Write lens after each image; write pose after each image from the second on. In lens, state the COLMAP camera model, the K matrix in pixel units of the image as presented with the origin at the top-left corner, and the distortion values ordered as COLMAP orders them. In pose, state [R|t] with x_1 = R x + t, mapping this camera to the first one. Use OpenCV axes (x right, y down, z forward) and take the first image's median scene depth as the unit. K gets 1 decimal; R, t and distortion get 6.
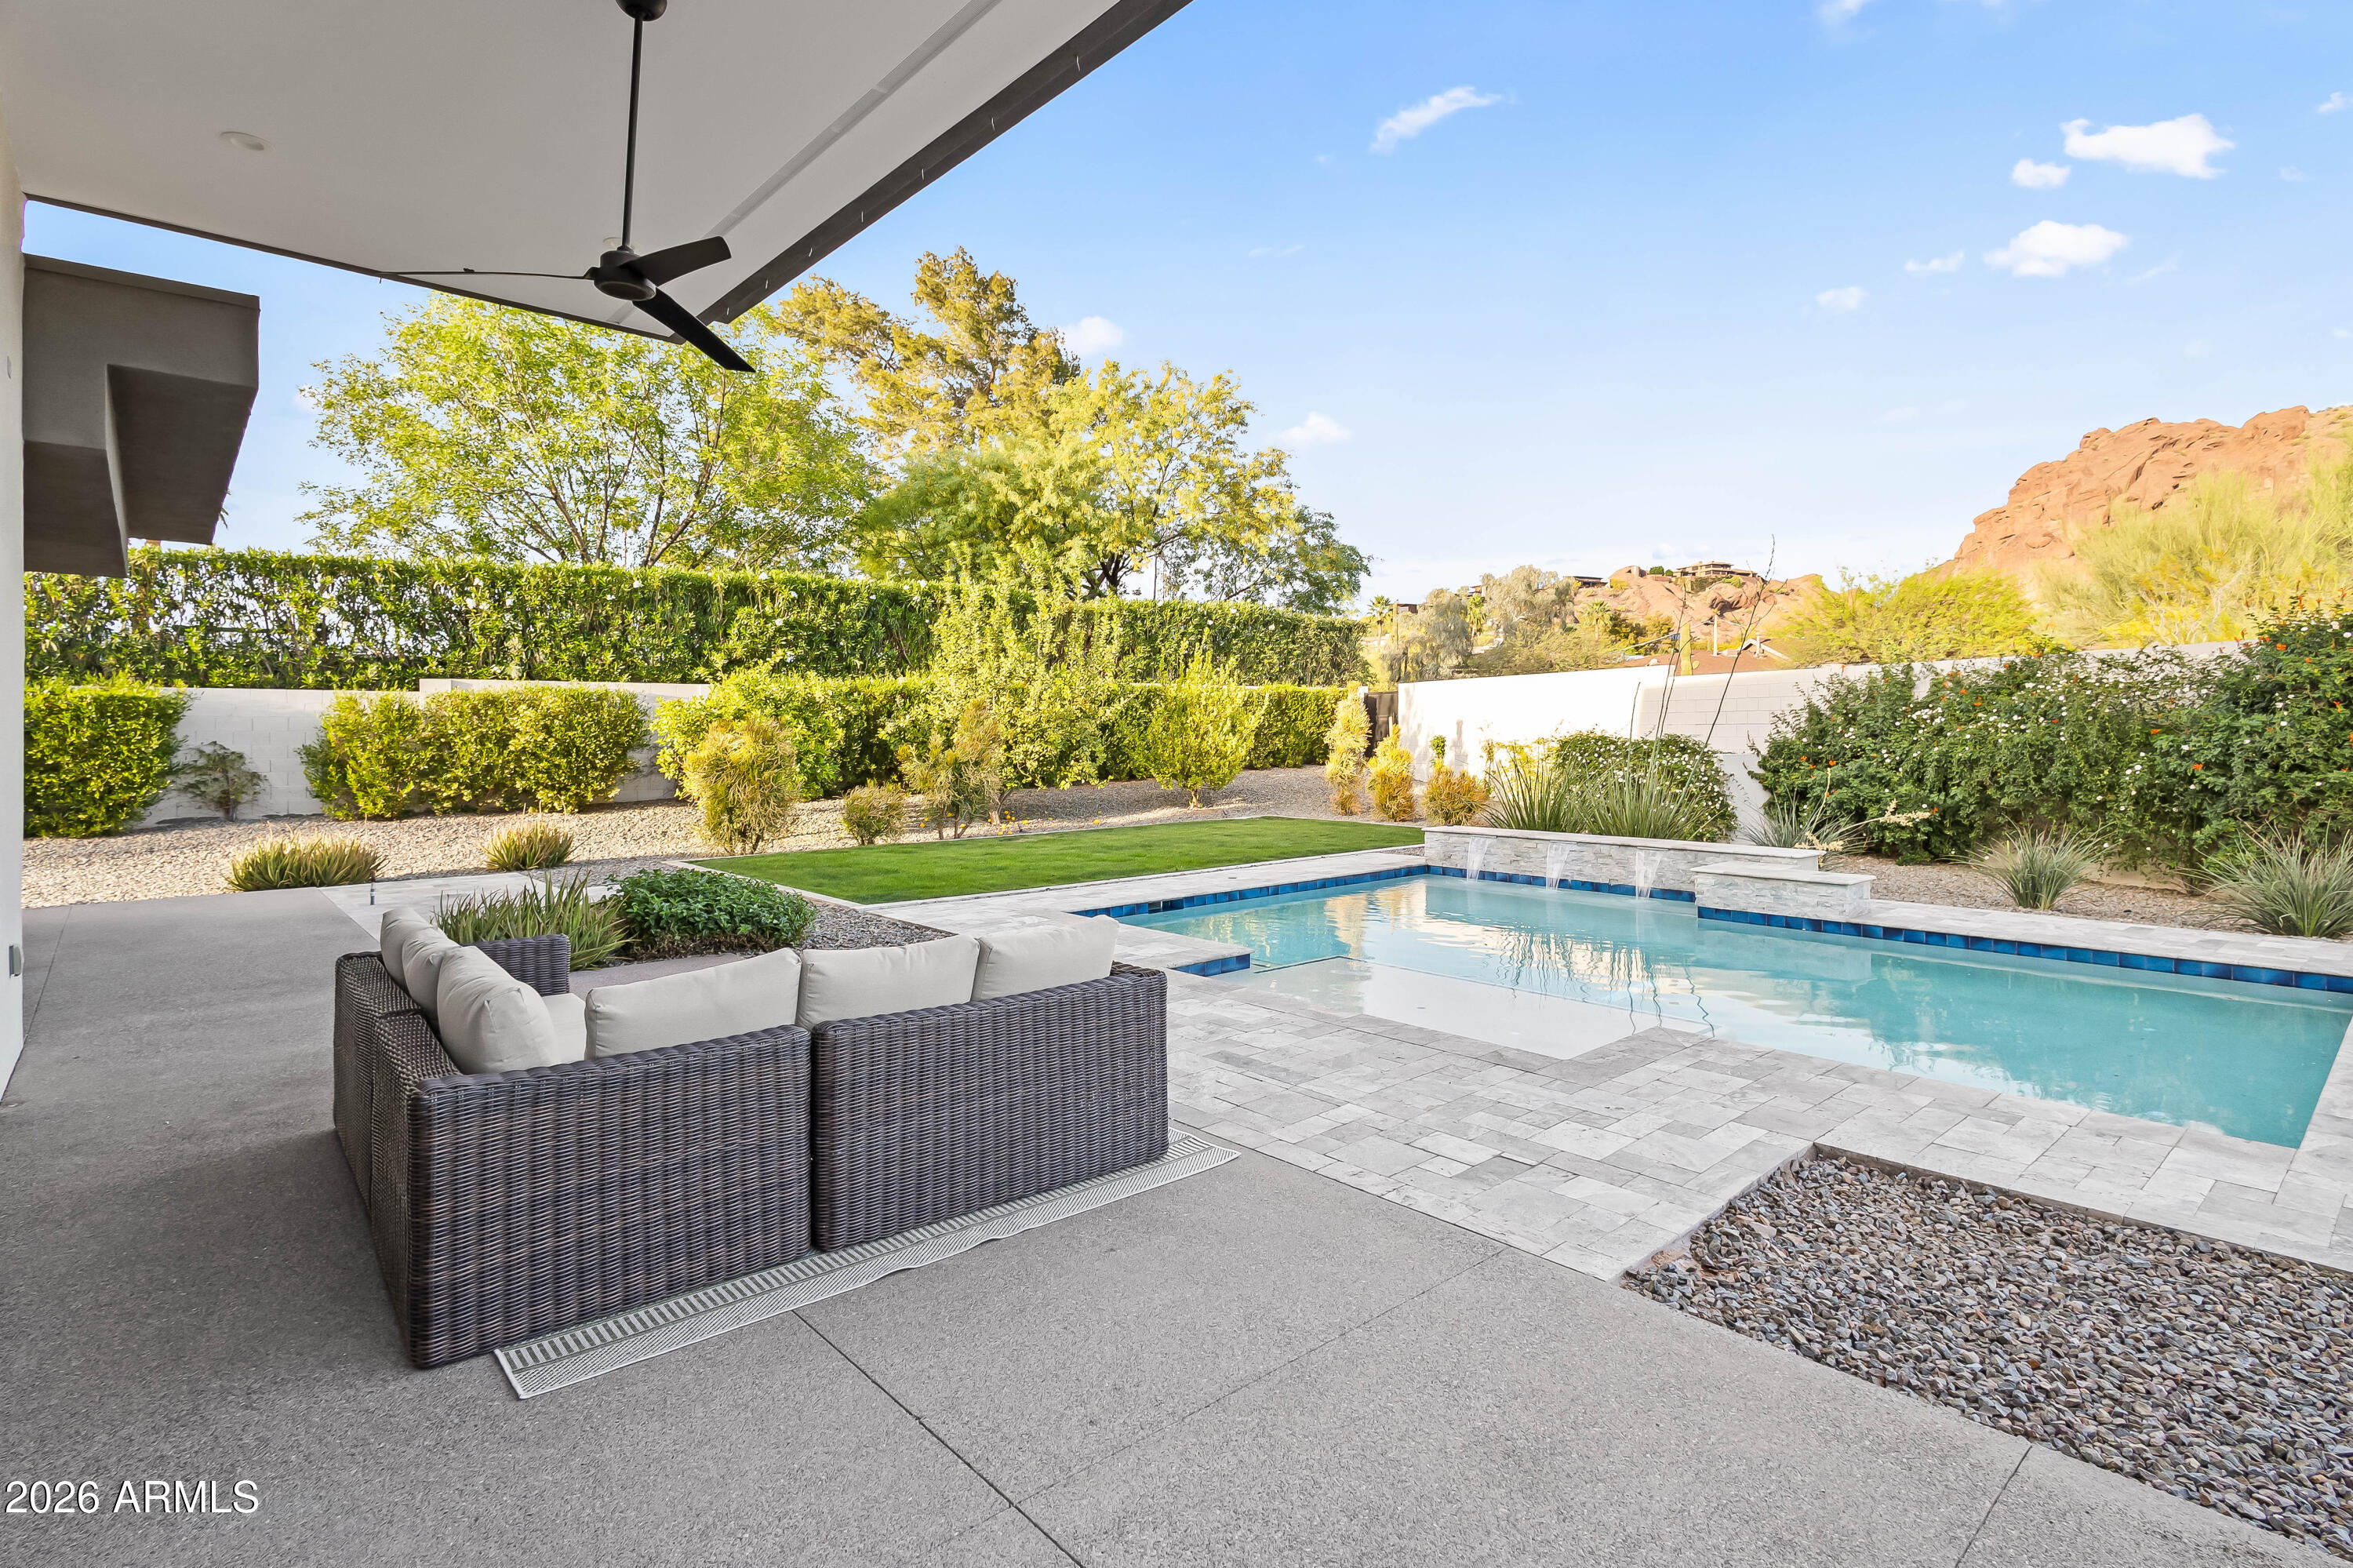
lens RADIAL K [[1131.5, 0, 1170.0], [0, 1131.5, 765.4], [0, 0, 1]] dist [0.001083, 0.000145]
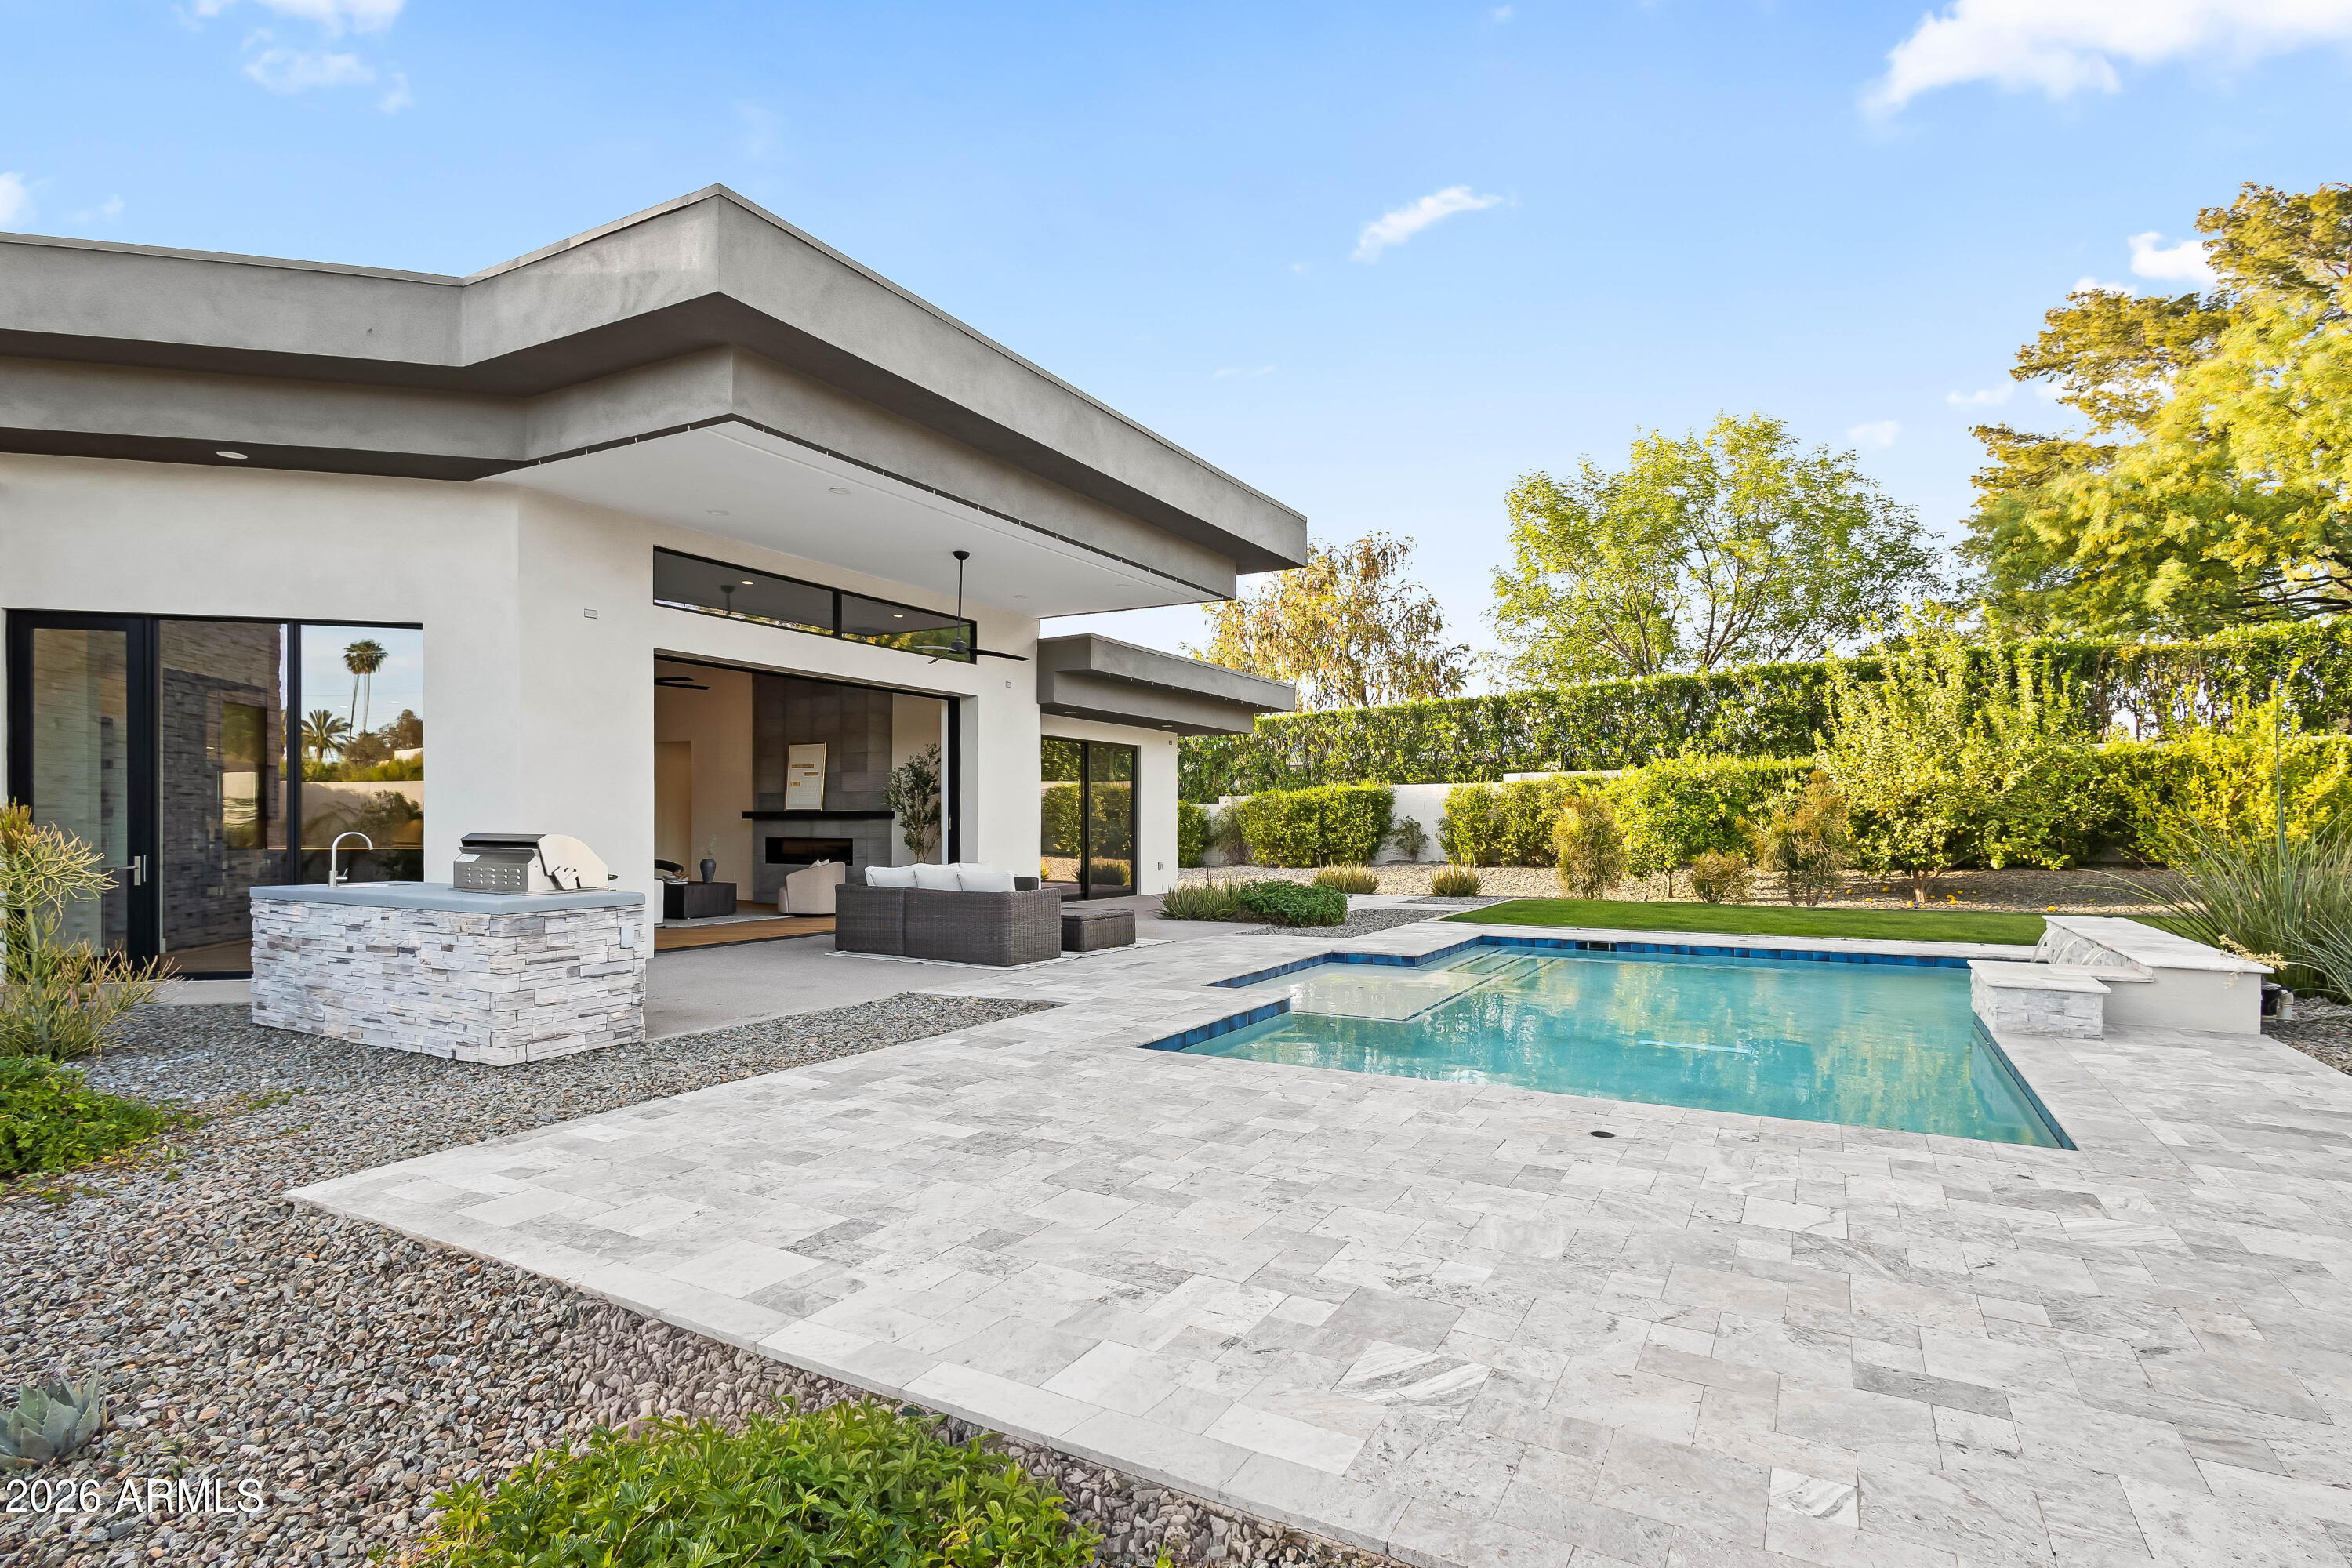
lens RADIAL K [[1130.9, 0, 1180.1], [0, 1130.9, 803.4], [0, 0, 1]] dist [0.001083, 0.000145]
pose [[0.325385, -0.012636, -0.945497, 0.621192], [-0.021119, 0.999564, -0.020626, 0.002158], [0.945346, 0.026680, 0.324977, 0.122129]]
